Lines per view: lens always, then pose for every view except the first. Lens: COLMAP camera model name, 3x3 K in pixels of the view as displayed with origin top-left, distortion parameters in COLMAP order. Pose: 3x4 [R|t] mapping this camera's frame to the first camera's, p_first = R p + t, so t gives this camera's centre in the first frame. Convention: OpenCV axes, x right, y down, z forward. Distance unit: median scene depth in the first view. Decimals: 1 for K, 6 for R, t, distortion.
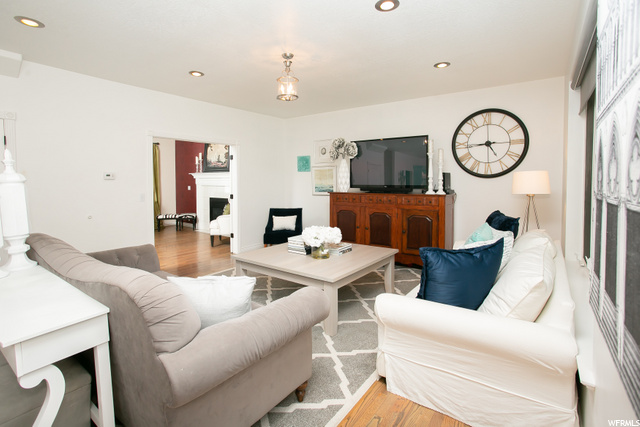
lens RADIAL K [[316.1, 0, 322.2], [0, 316.1, 189.4], [0, 0, 1]] dist [-0.016406, 0.000638]
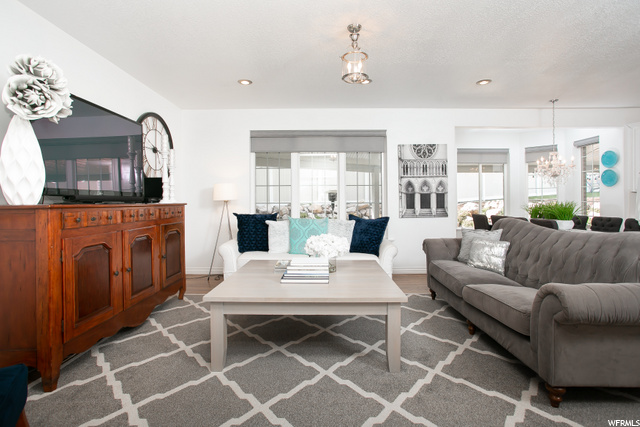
lens RADIAL K [[316.1, 0, 322.2], [0, 316.1, 189.4], [0, 0, 1]] dist [-0.016406, 0.000638]
pose [[-0.602757, 0.033170, 0.797235, -0.466806], [0.024446, 0.999434, -0.023100, 0.007722], [-0.797550, 0.005566, -0.603227, 1.027598]]
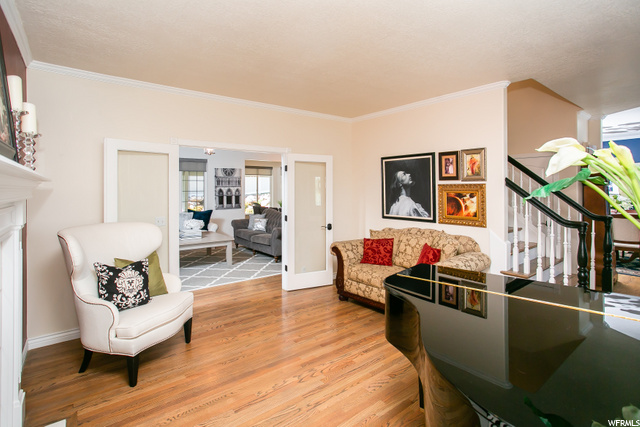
lens RADIAL K [[316.1, 0, 322.2], [0, 316.1, 189.4], [0, 0, 1]] dist [-0.016406, 0.000638]
pose [[-0.966855, 0.004341, 0.255289, -0.845654], [0.012096, 0.999512, 0.028813, -0.076791], [-0.255039, 0.030946, -0.966435, 1.778493]]
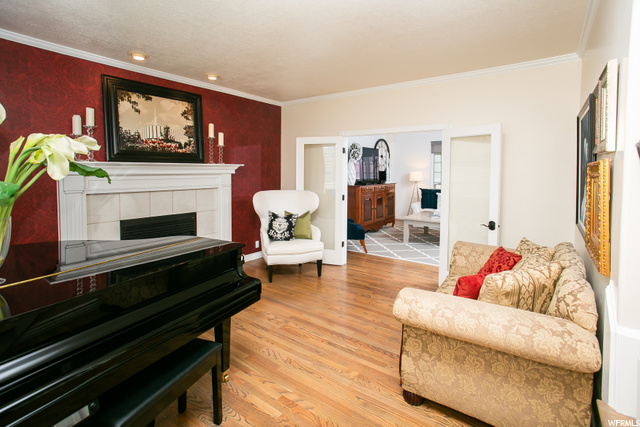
lens RADIAL K [[316.1, 0, 322.2], [0, 316.1, 189.4], [0, 0, 1]] dist [-0.016406, 0.000638]
pose [[-0.011062, -0.061080, 0.998072, -1.291680], [0.022243, 0.997871, 0.061315, -0.060284], [-0.999691, 0.022878, -0.009680, 1.230095]]
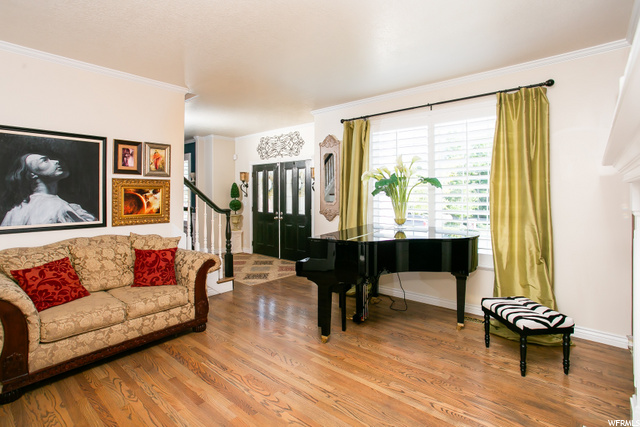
lens RADIAL K [[322.5, 0, 317.7], [0, 322.5, 193.5], [0, 0, 1]] dist [-0.016879, 0.000296]
pose [[-0.080961, 0.002432, -0.996714, -0.292667], [-0.023260, 0.999720, 0.004329, -0.043285], [0.996446, 0.023535, -0.080882, 1.394272]]
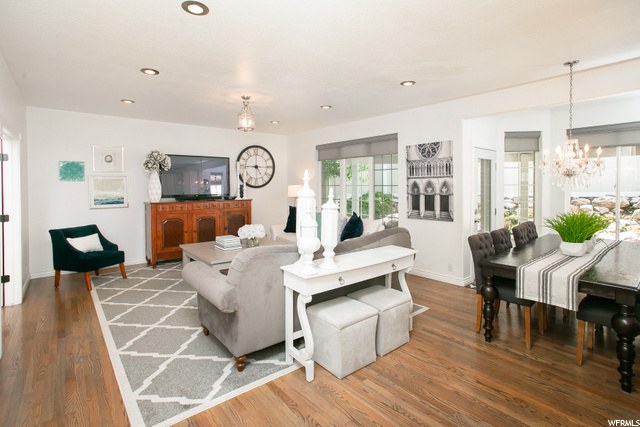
lens RADIAL K [[331.8, 0, 317.2], [0, 331.8, 184.3], [0, 0, 1]] dist [-0.003402, -0.000171]
pose [[0.246138, -0.000792, 0.969235, -0.923193], [0.030150, 0.999522, -0.006840, -0.030056], [-0.968766, 0.030906, 0.246044, 0.244014]]
